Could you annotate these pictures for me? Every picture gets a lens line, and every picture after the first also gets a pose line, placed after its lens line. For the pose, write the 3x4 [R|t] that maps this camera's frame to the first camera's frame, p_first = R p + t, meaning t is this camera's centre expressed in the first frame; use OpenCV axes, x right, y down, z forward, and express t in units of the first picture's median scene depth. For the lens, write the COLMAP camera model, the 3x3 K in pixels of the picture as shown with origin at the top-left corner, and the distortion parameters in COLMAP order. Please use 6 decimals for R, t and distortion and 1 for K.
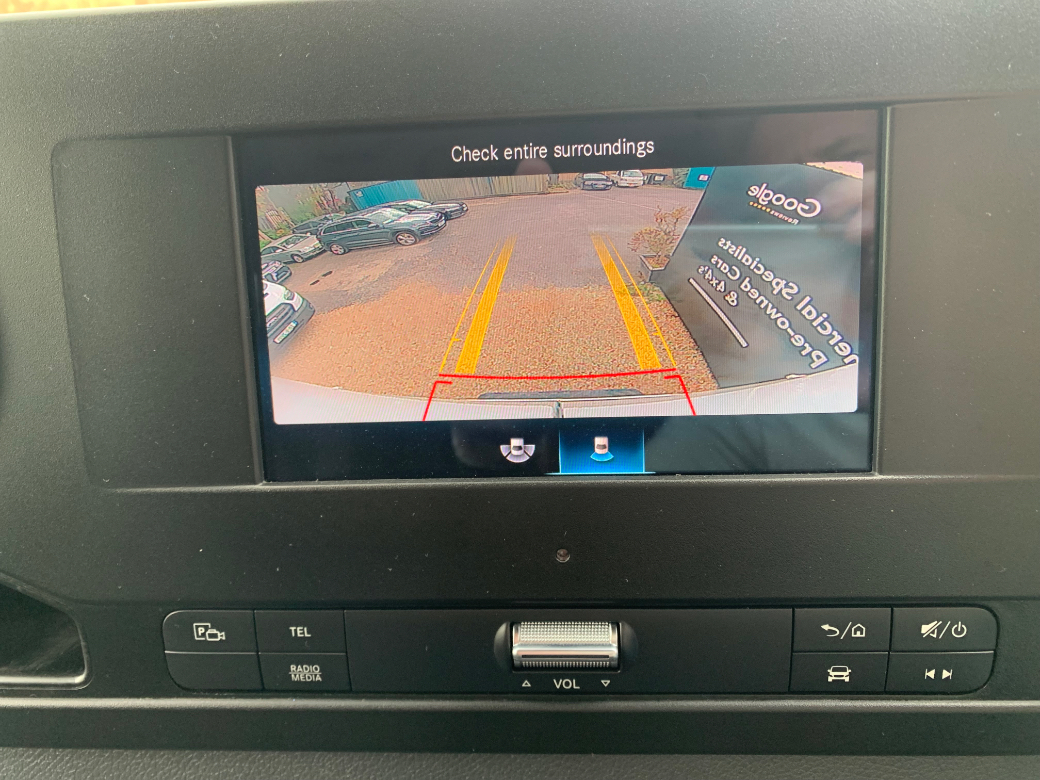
lens RADIAL K [[806.1, 0, 513.7], [0, 806.1, 392.3], [0, 0, 1]] dist [-0.094698, 0.114861]
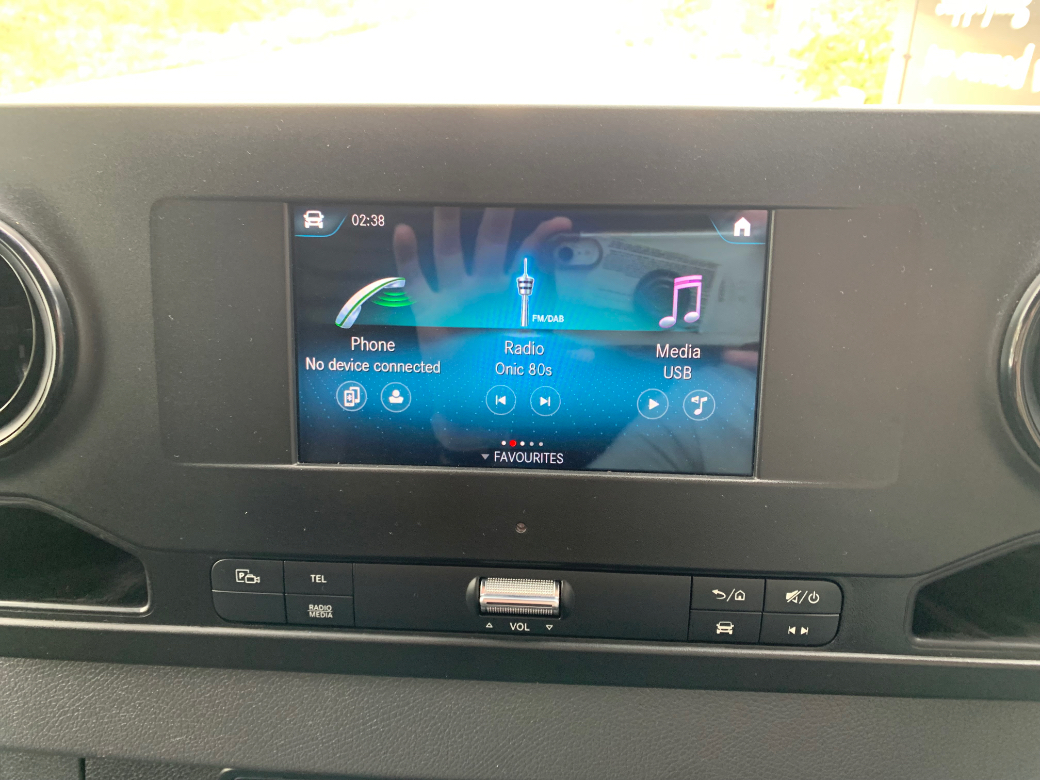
lens RADIAL K [[779.4, 0, 520.0], [0, 779.4, 390.0], [0, 0, 1]] dist [-0.022945, -0.010003]
pose [[0.998541, 0.048878, 0.022935, 0.018254], [-0.048837, 0.998804, -0.002310, -0.022394], [-0.023020, 0.001187, 0.999734, -0.288241]]
